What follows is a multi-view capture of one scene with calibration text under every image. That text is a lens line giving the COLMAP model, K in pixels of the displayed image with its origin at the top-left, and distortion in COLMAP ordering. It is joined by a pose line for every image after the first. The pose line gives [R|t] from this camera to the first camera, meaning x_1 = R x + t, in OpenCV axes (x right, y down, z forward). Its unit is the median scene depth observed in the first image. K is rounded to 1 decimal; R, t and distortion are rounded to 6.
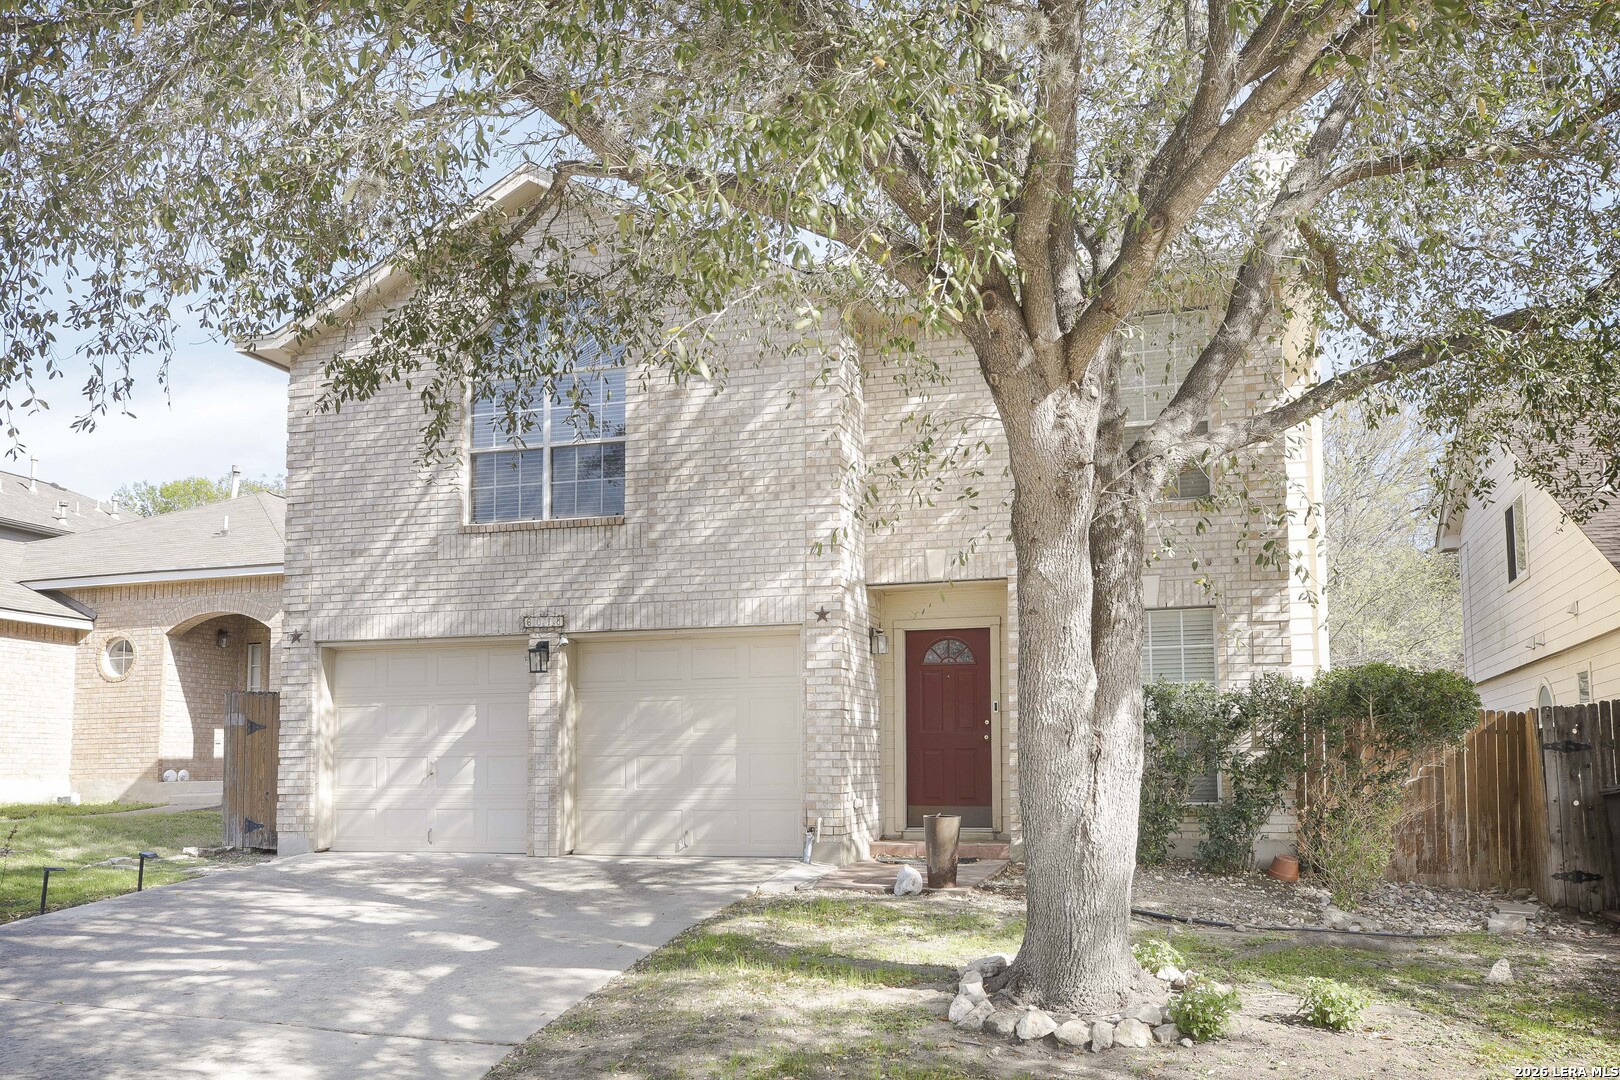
lens RADIAL K [[1352.9, 0, 809.8], [0, 1352.9, 701.3], [0, 0, 1]] dist [-0.003585, -0.000628]
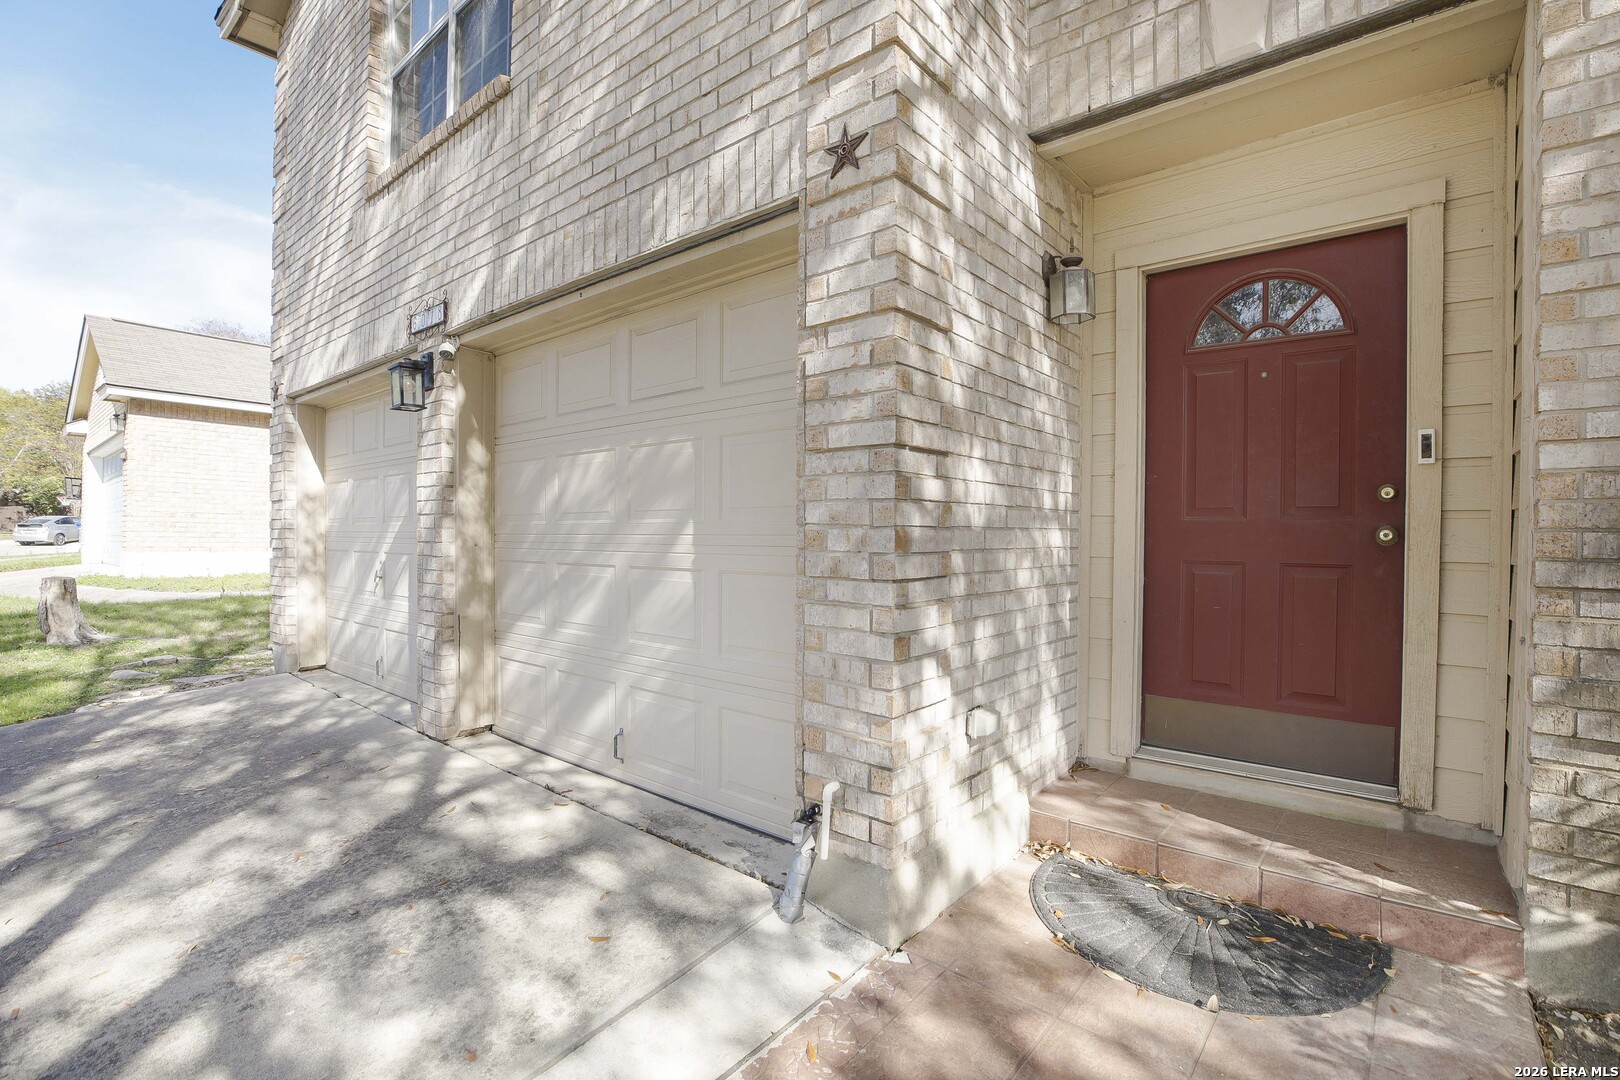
lens RADIAL K [[730.7, 0, 810.0], [0, 730.7, 540.0], [0, 0, 1]] dist [-0.029103, -0.000016]
pose [[0.922487, 0.016004, -0.385697, 0.064516], [0.007281, 0.998241, 0.058833, 0.016065], [0.385960, -0.057081, 0.920748, 0.784745]]
